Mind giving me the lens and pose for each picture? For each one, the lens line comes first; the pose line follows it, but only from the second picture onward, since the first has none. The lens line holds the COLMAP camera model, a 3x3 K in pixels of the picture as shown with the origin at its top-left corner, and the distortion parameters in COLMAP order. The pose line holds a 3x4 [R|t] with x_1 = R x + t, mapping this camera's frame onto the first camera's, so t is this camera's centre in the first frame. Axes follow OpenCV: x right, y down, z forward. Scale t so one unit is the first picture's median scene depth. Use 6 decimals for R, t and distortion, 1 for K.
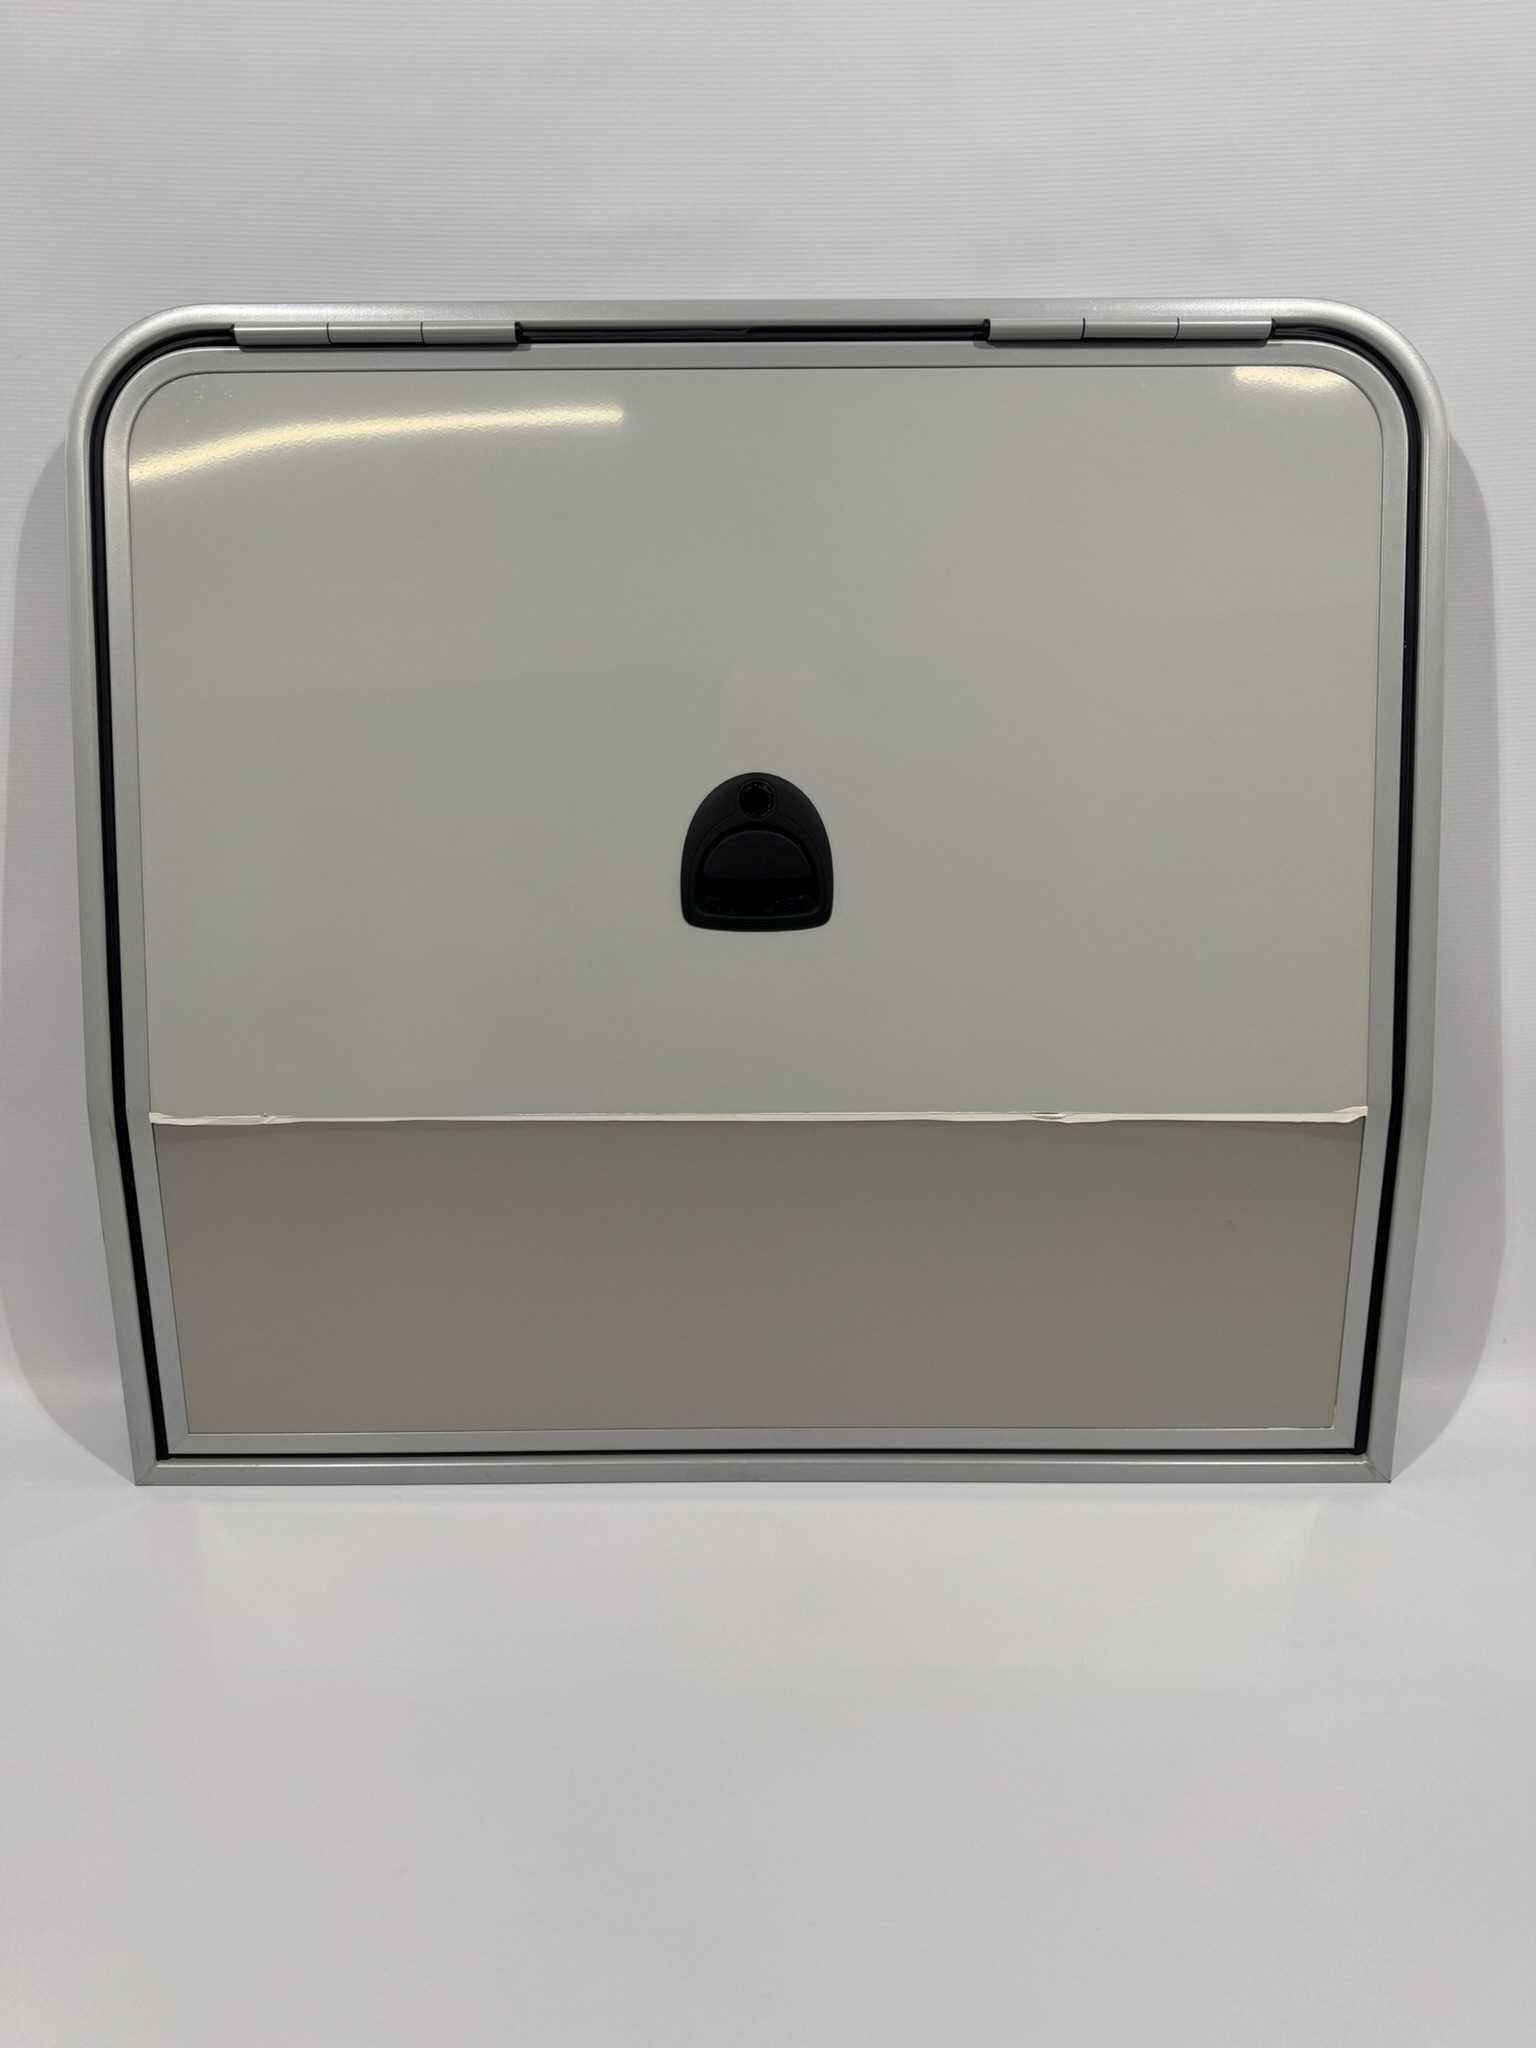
lens RADIAL K [[1408.6, 0, 770.4], [0, 1408.6, 1024.2], [0, 0, 1]] dist [-0.017734, -0.015731]
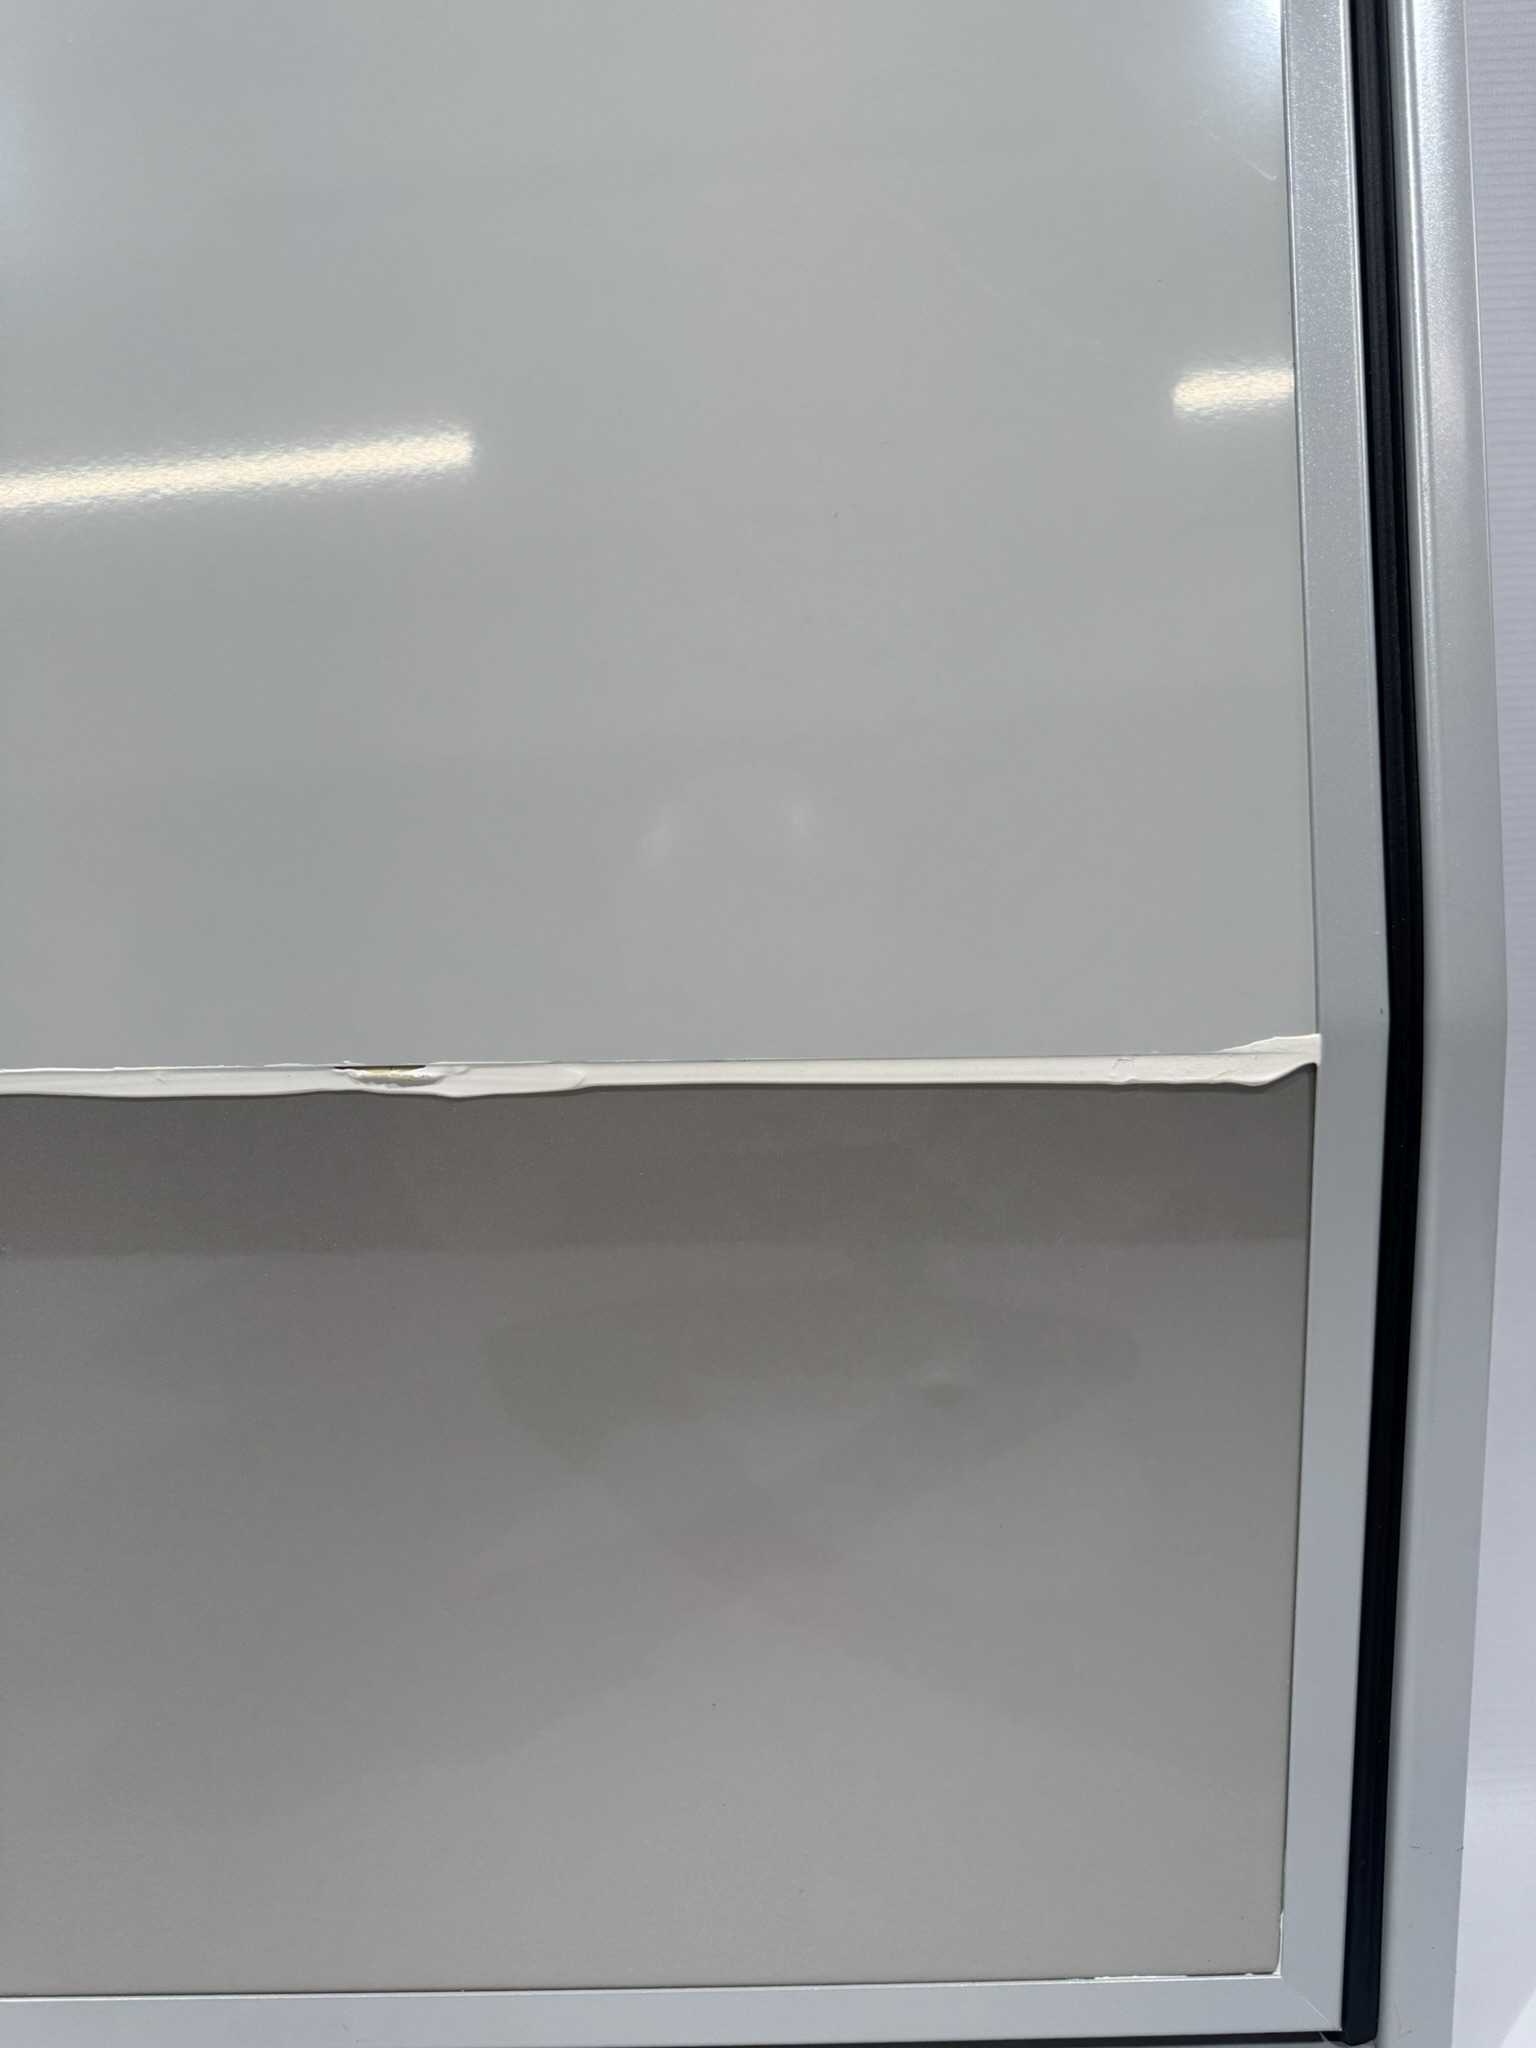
lens RADIAL K [[1408.6, 0, 764.9], [0, 1408.6, 1026.0], [0, 0, 1]] dist [-0.017734, -0.015731]
pose [[0.999884, -0.009794, 0.011705, 0.285393], [0.011174, 0.992182, -0.124297, 0.097036], [-0.010396, 0.124414, 0.992176, 0.659283]]
